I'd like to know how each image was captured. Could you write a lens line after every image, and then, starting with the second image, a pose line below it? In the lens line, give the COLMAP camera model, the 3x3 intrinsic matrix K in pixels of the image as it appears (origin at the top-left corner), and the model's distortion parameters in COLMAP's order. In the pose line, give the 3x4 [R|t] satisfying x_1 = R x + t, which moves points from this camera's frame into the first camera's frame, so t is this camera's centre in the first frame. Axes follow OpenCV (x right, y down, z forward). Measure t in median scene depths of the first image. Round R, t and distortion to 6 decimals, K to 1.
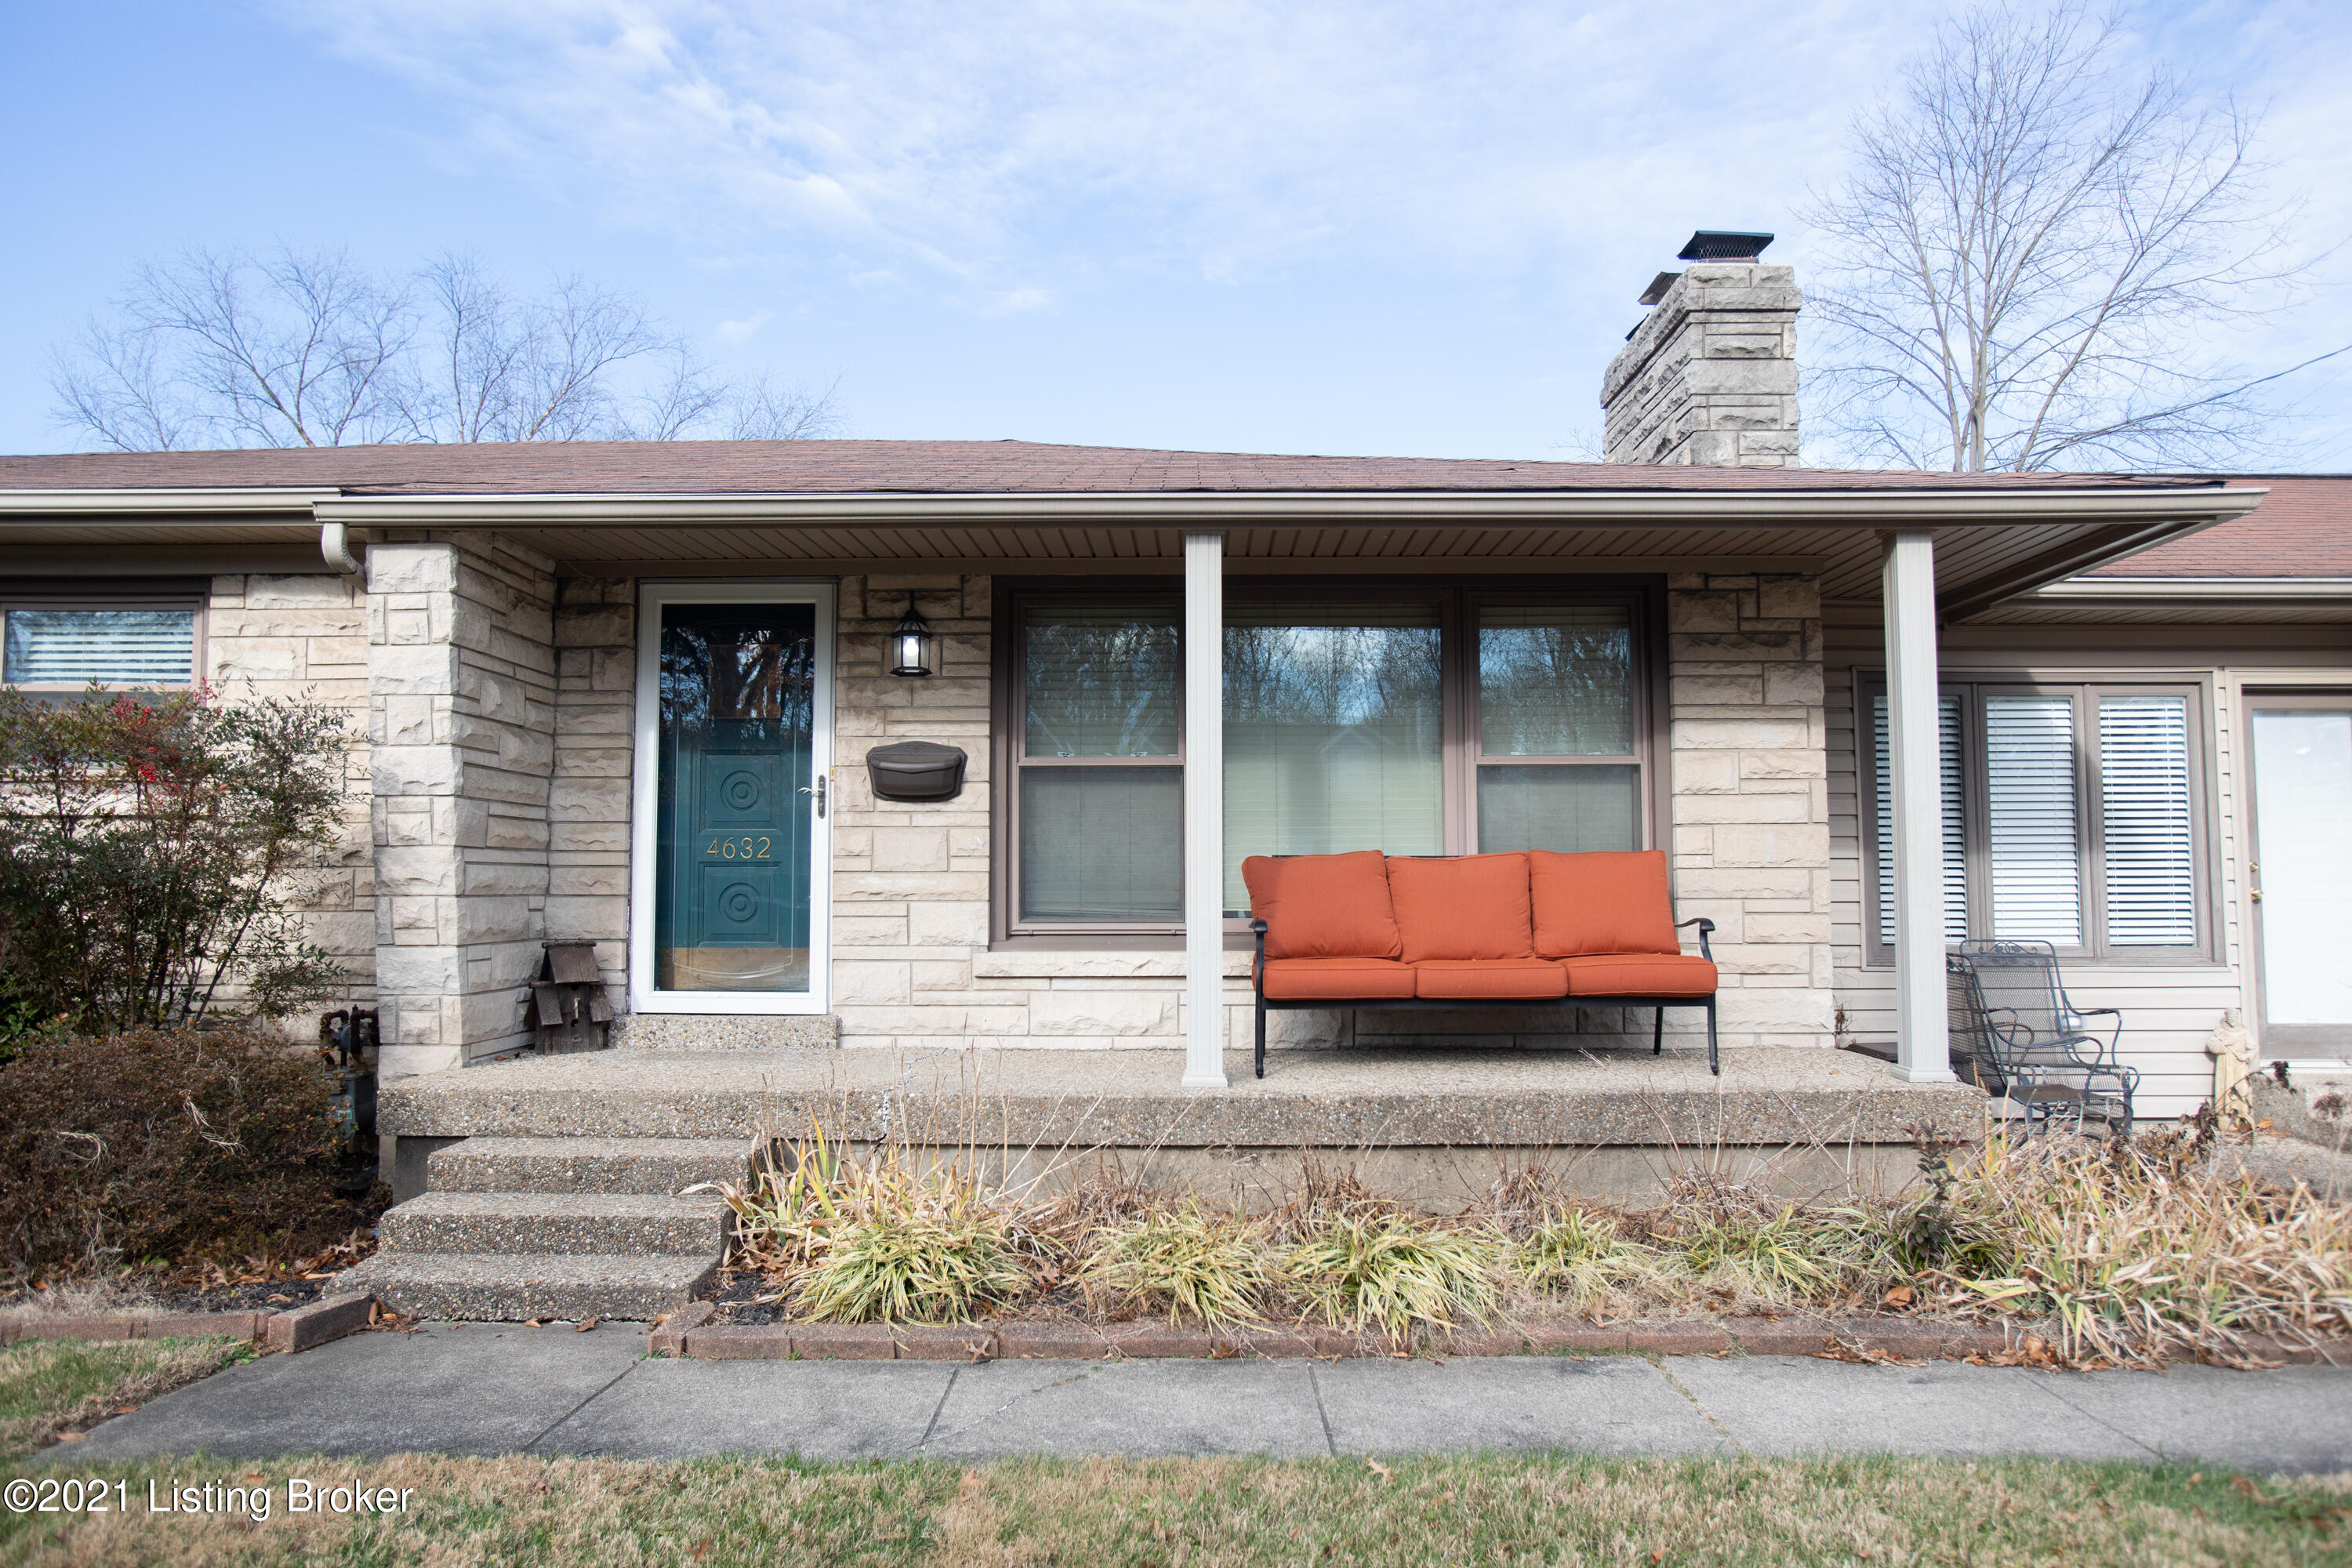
lens RADIAL K [[1471.7, 0, 1176.0], [0, 1471.7, 784.0], [0, 0, 1]] dist [-0.001151, -0.000203]
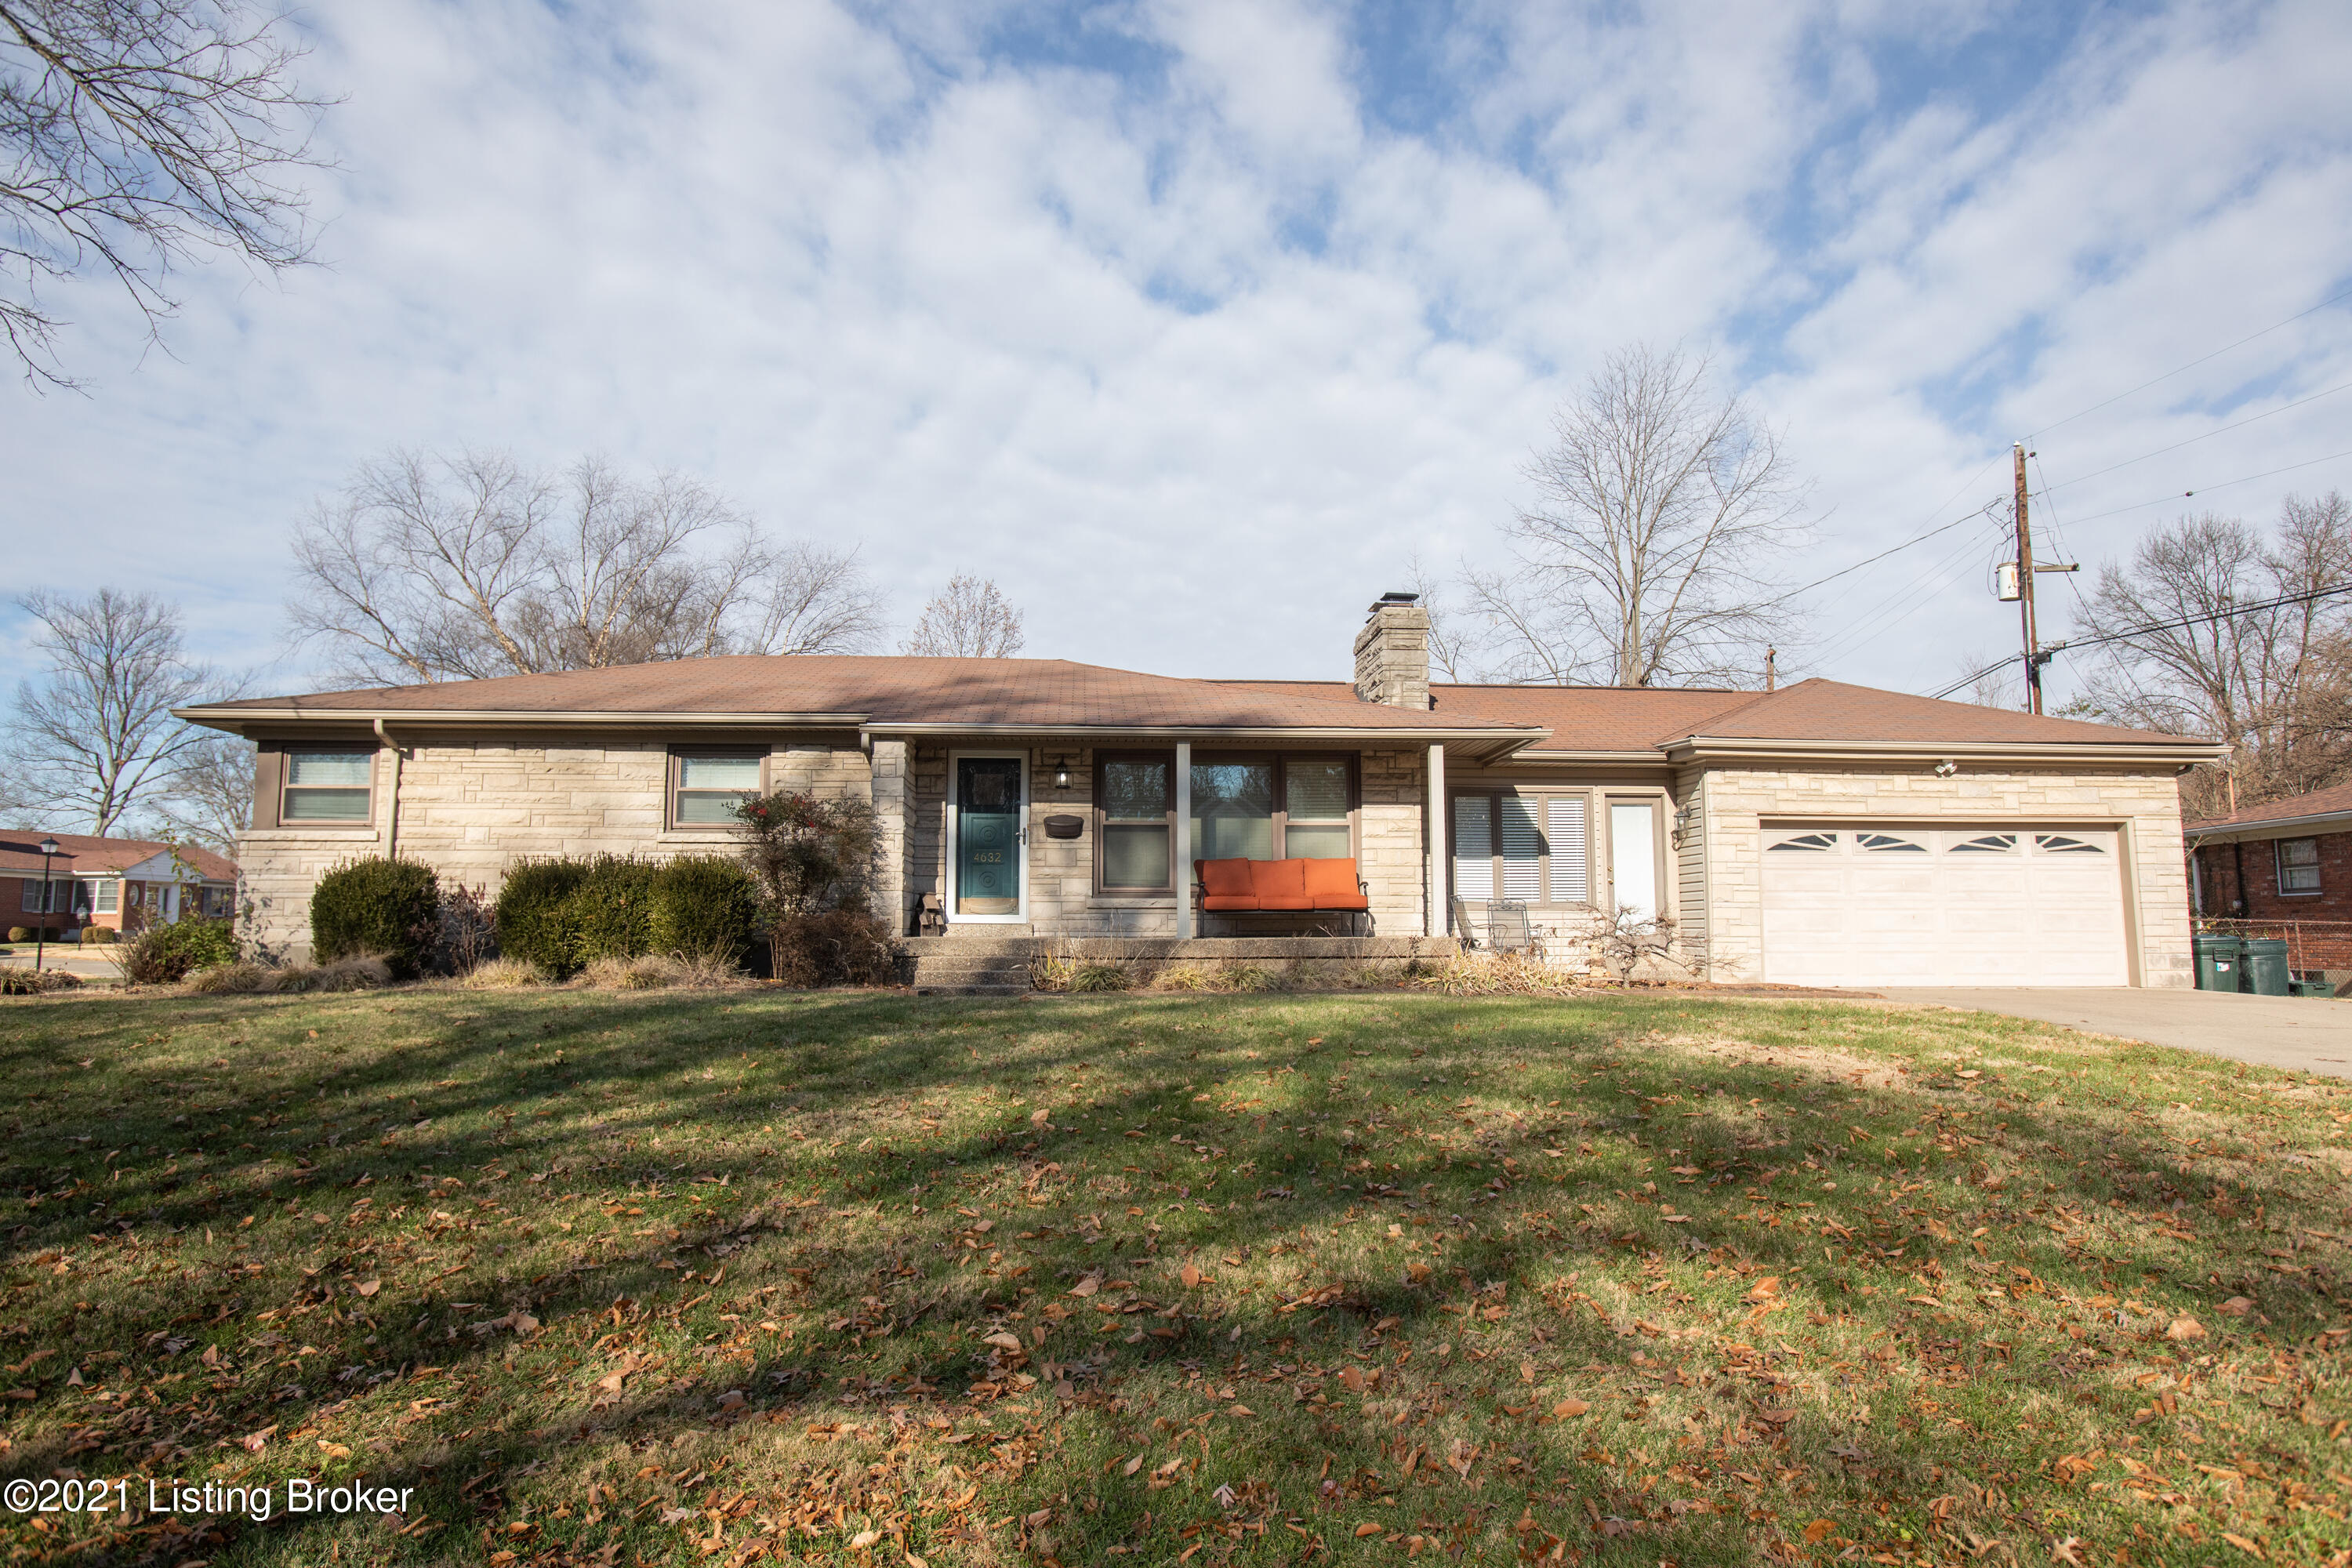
lens RADIAL K [[1352.6, 0, 1176.0], [0, 1352.6, 784.0], [0, 0, 1]] dist [0.000481, 0.002046]
pose [[0.996636, 0.007620, 0.081599, -0.169143], [-0.003865, 0.998930, -0.046075, 0.024117], [-0.081863, 0.045605, 0.995600, -1.265909]]
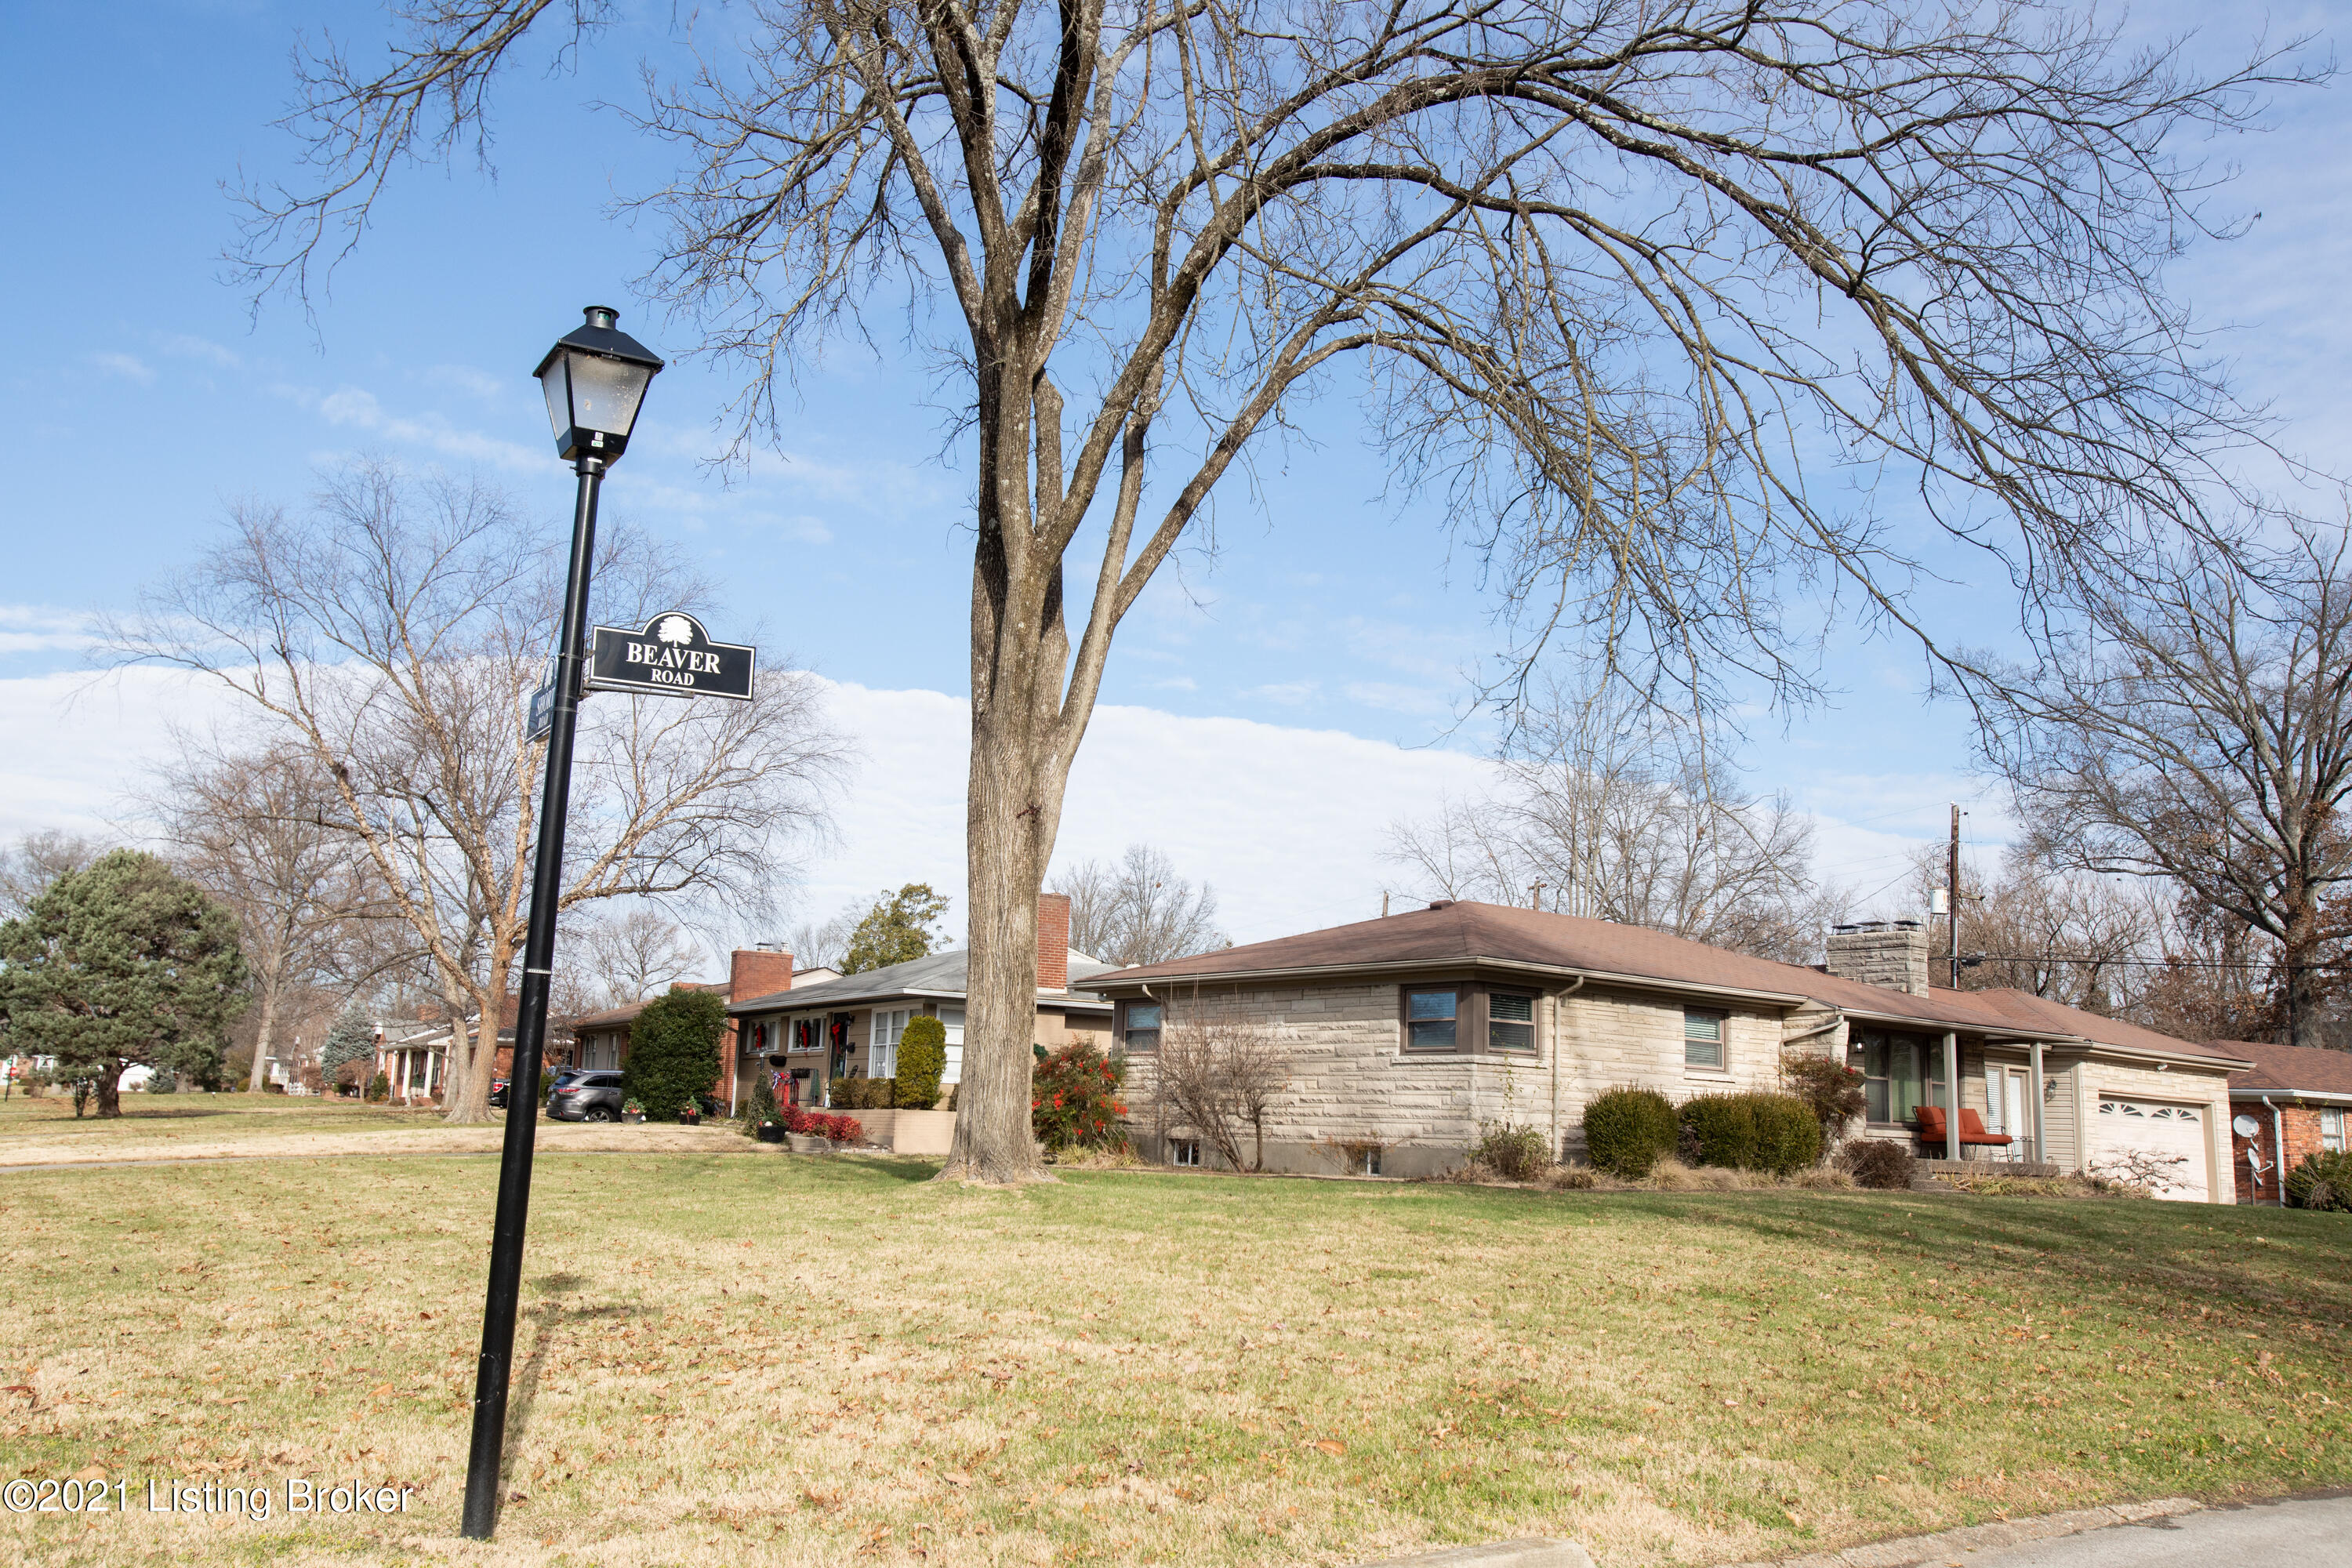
lens RADIAL K [[2137.8, 0, 1176.0], [0, 2137.8, 784.0], [0, 0, 1]] dist [0.002024, 0.010299]
pose [[0.748118, 0.135283, 0.649629, -4.800159], [-0.065434, 0.989266, -0.130657, 0.066934], [-0.660331, 0.055239, 0.748940, -1.822141]]
